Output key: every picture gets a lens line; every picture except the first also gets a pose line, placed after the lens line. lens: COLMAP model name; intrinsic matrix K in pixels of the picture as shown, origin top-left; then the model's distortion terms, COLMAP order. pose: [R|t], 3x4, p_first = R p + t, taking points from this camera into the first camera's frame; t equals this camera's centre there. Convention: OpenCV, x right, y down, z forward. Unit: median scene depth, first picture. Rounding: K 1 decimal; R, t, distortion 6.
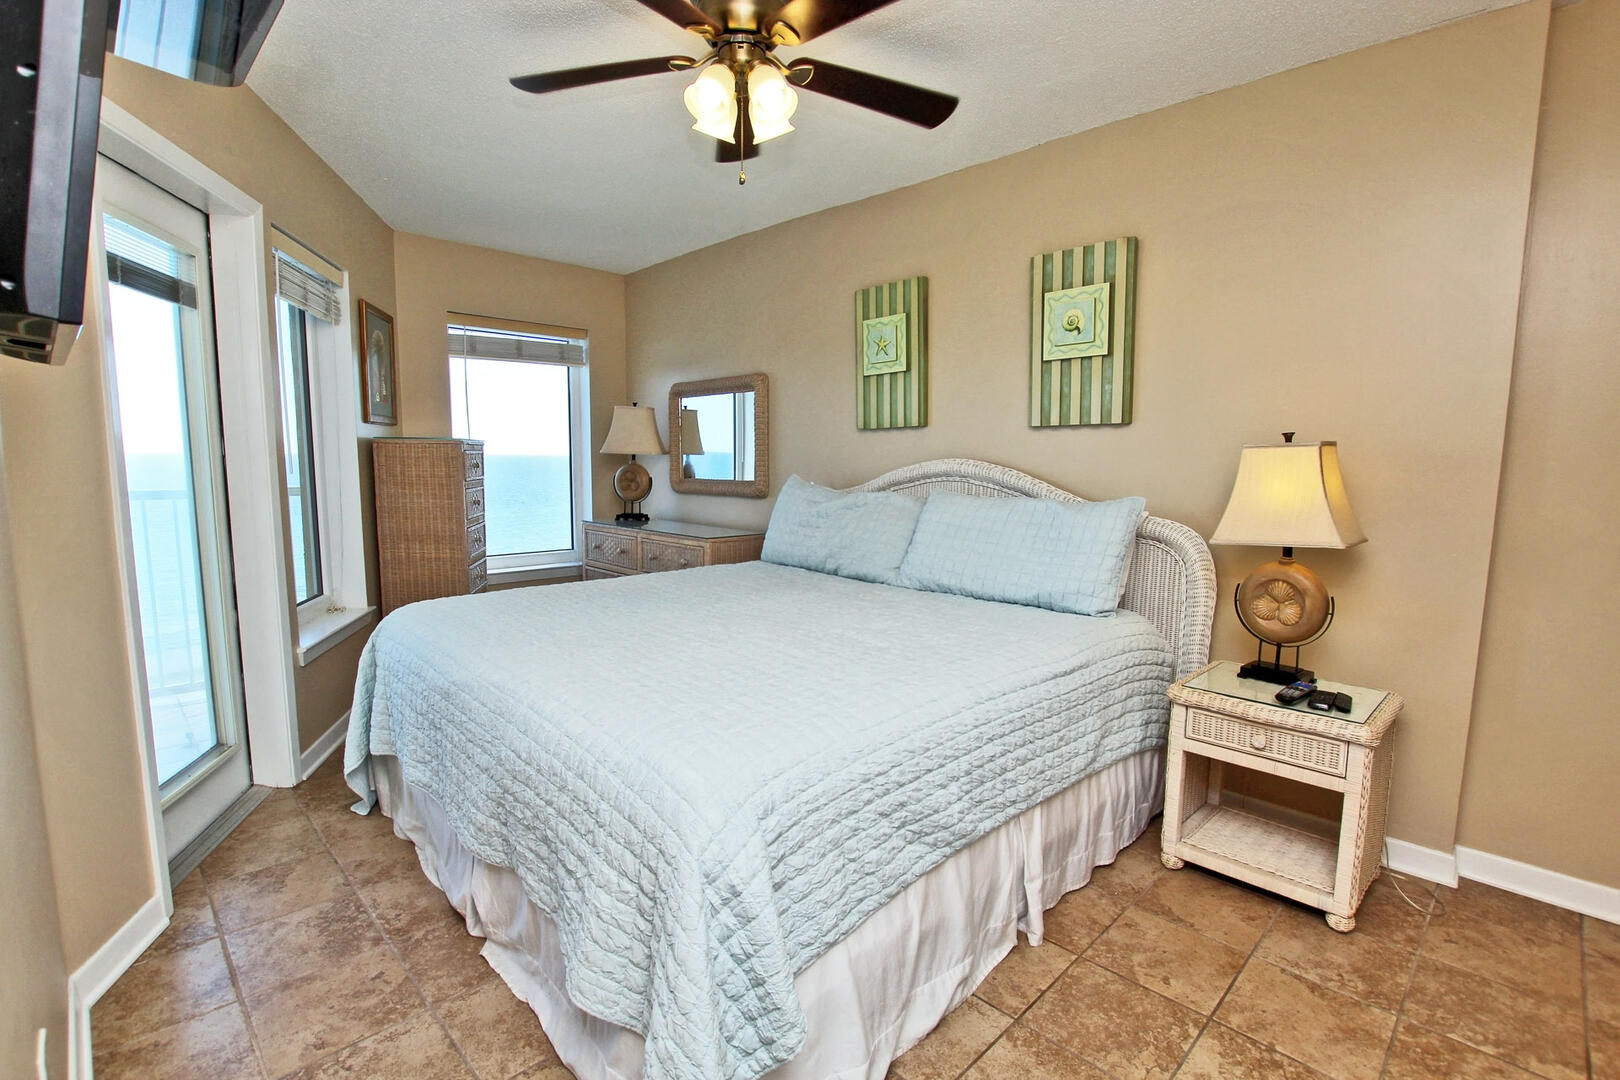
lens RADIAL K [[751.0, 0, 814.9], [0, 751.0, 546.6], [0, 0, 1]] dist [-0.035309, 0.006086]
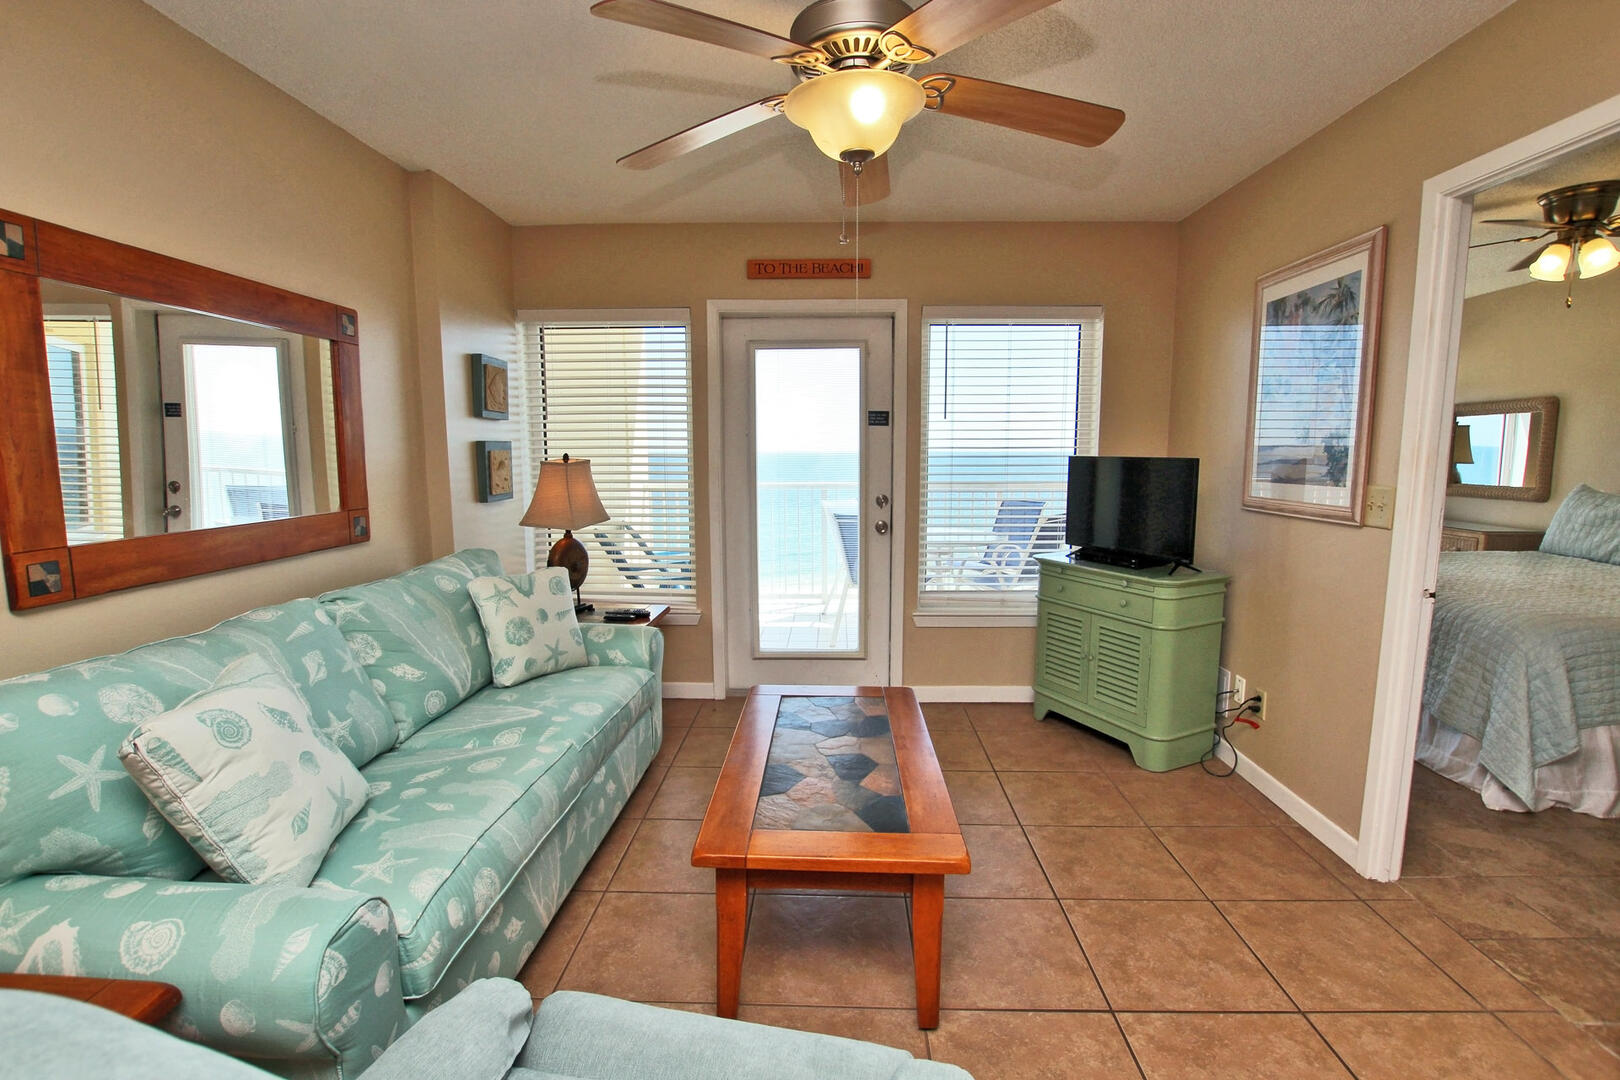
lens RADIAL K [[751.0, 0, 813.6], [0, 751.0, 541.7], [0, 0, 1]] dist [-0.035309, 0.006086]
pose [[0.683044, 0.076762, -0.726332, -0.022791], [-0.076006, 0.996533, 0.033843, 0.076331], [0.726412, 0.032089, 0.686510, -1.031384]]
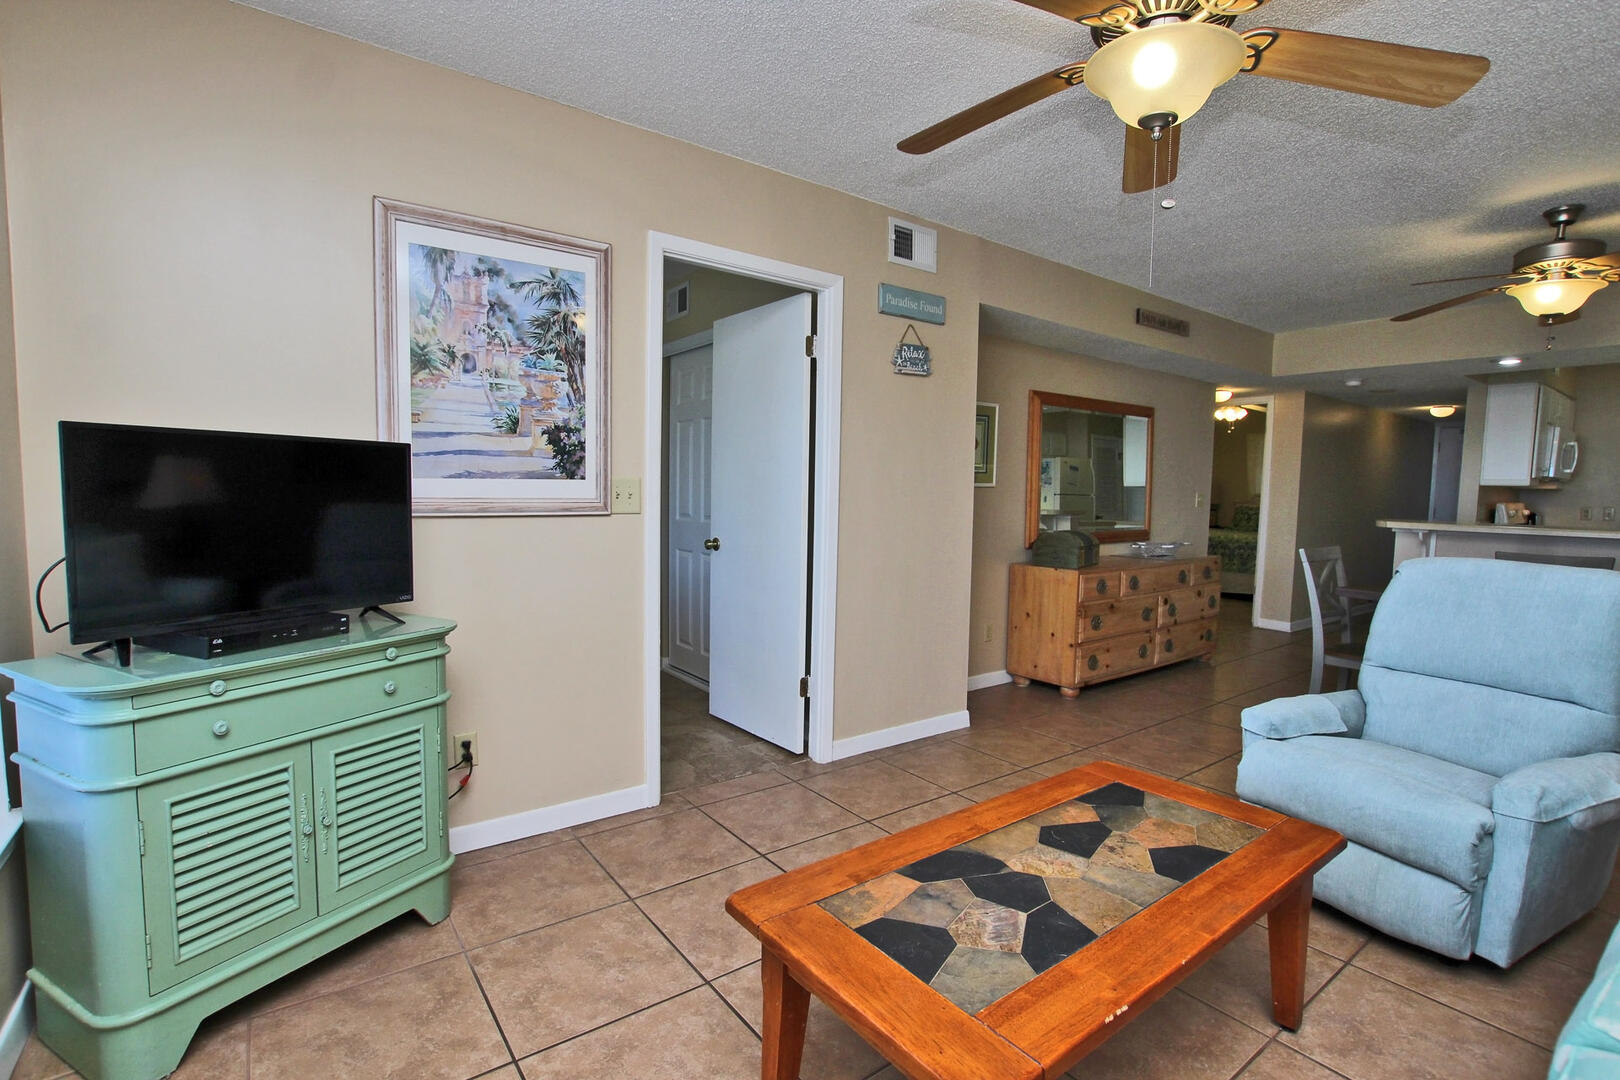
lens RADIAL K [[751.0, 0, 813.5], [0, 751.0, 542.2], [0, 0, 1]] dist [-0.035309, 0.006086]
pose [[0.143863, -0.079949, 0.986363, -1.219595], [0.100516, 0.992757, 0.065807, 0.034330], [-0.984480, 0.089678, 0.150857, -0.318688]]
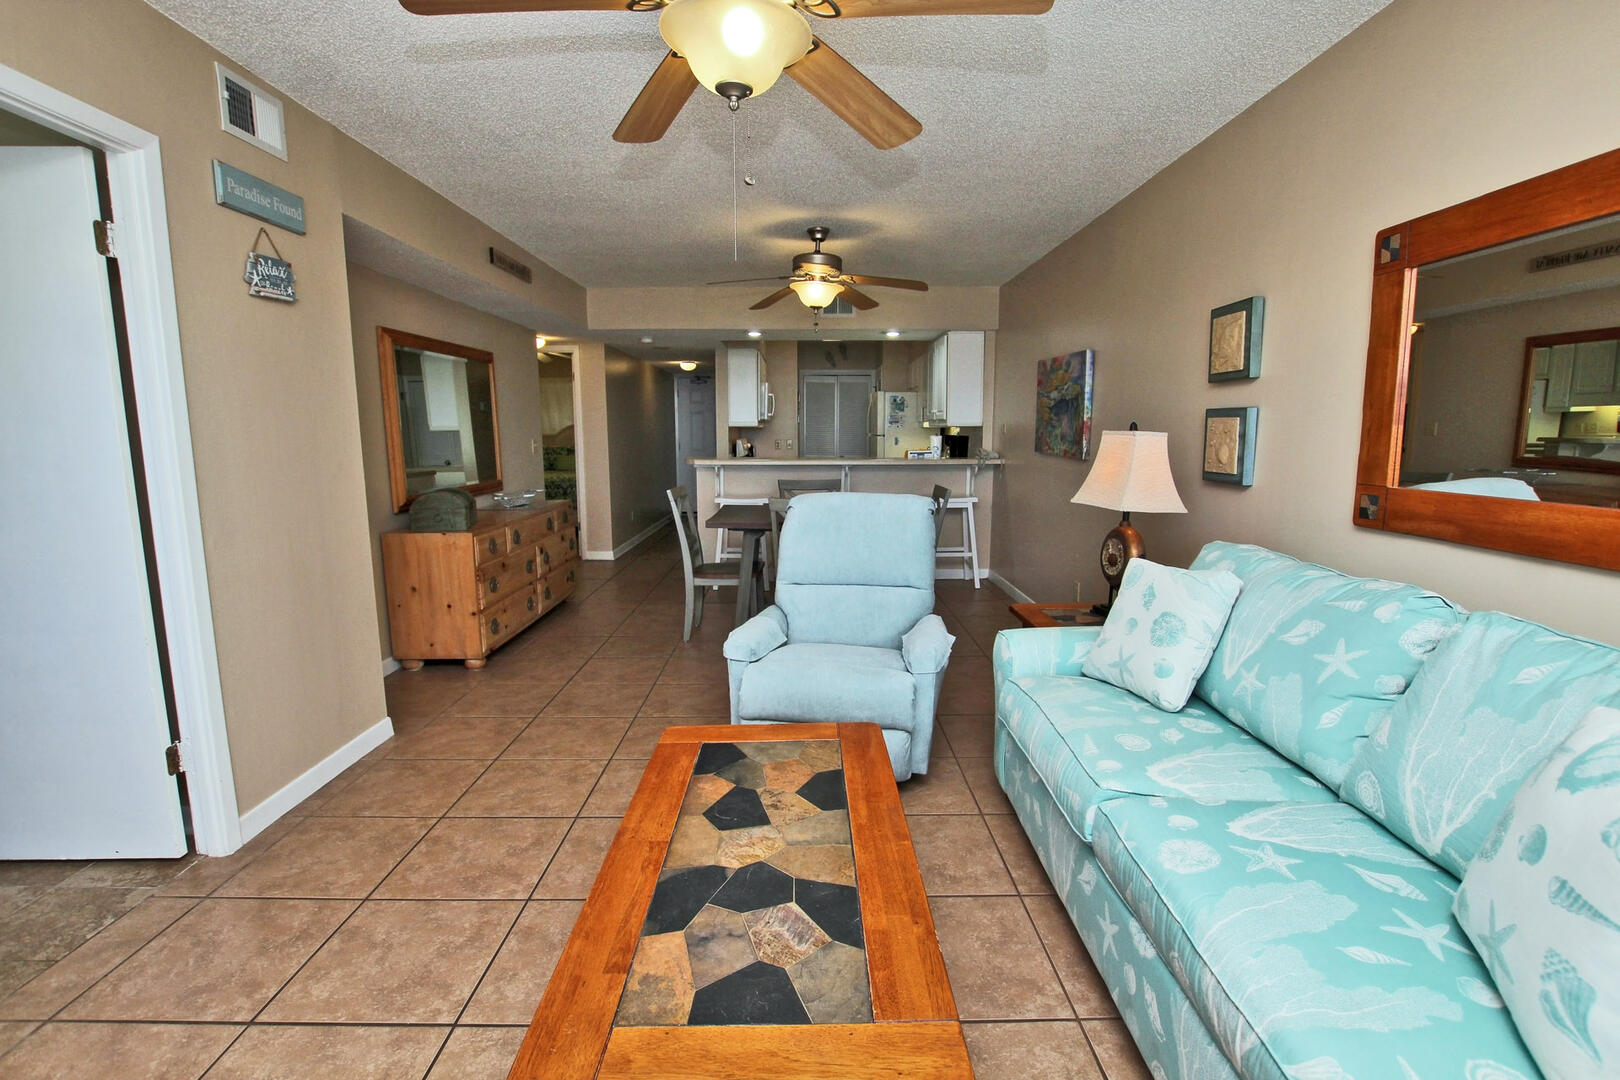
lens RADIAL K [[751.0, 0, 809.1], [0, 751.0, 544.7], [0, 0, 1]] dist [-0.035309, 0.006086]
pose [[-0.712933, -0.115571, 0.691643, -1.047290], [0.075374, 0.967981, 0.239441, -0.025883], [-0.697170, 0.222837, -0.681394, -0.071213]]
